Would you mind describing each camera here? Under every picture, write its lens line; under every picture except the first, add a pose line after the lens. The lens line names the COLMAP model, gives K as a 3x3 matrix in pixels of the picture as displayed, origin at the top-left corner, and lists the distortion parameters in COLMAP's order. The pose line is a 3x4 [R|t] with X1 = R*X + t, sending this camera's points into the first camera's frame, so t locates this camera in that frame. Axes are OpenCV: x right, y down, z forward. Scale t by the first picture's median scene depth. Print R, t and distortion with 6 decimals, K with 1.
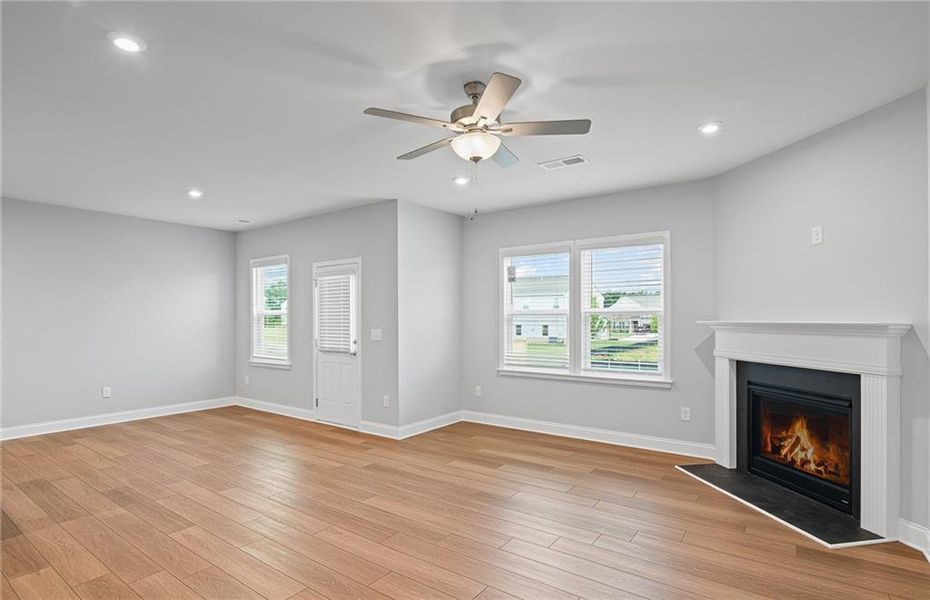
lens RADIAL K [[483.0, 0, 464.8], [0, 483.0, 316.5], [0, 0, 1]] dist [-0.045274, 0.000489]
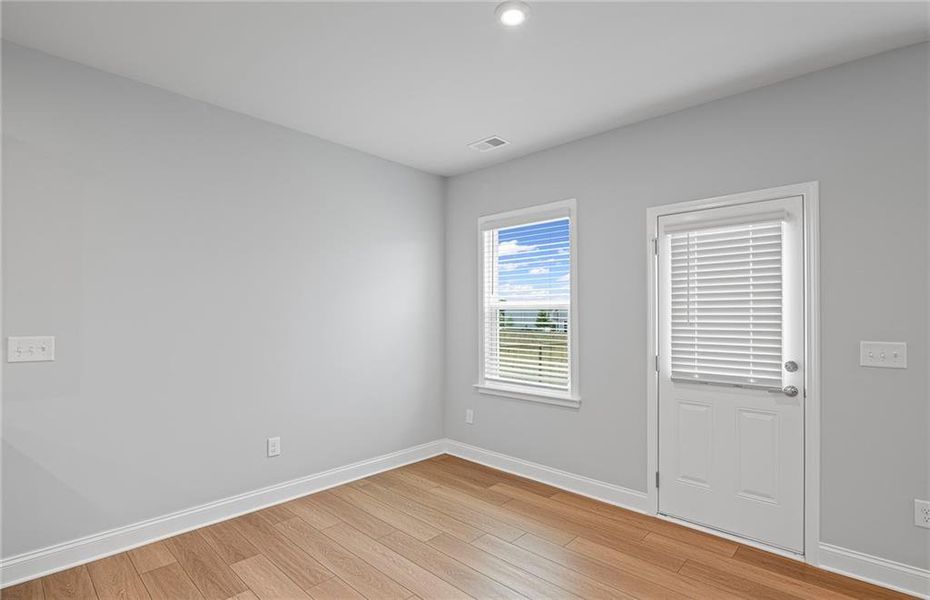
lens RADIAL K [[479.6, 0, 447.1], [0, 479.6, 317.1], [0, 0, 1]] dist [-0.002103, 0.000218]
pose [[0.984420, 0.005225, -0.175758, -0.440119], [-0.004235, 0.999973, 0.006009, 0.003484], [0.175785, -0.005171, 0.984415, 0.455835]]
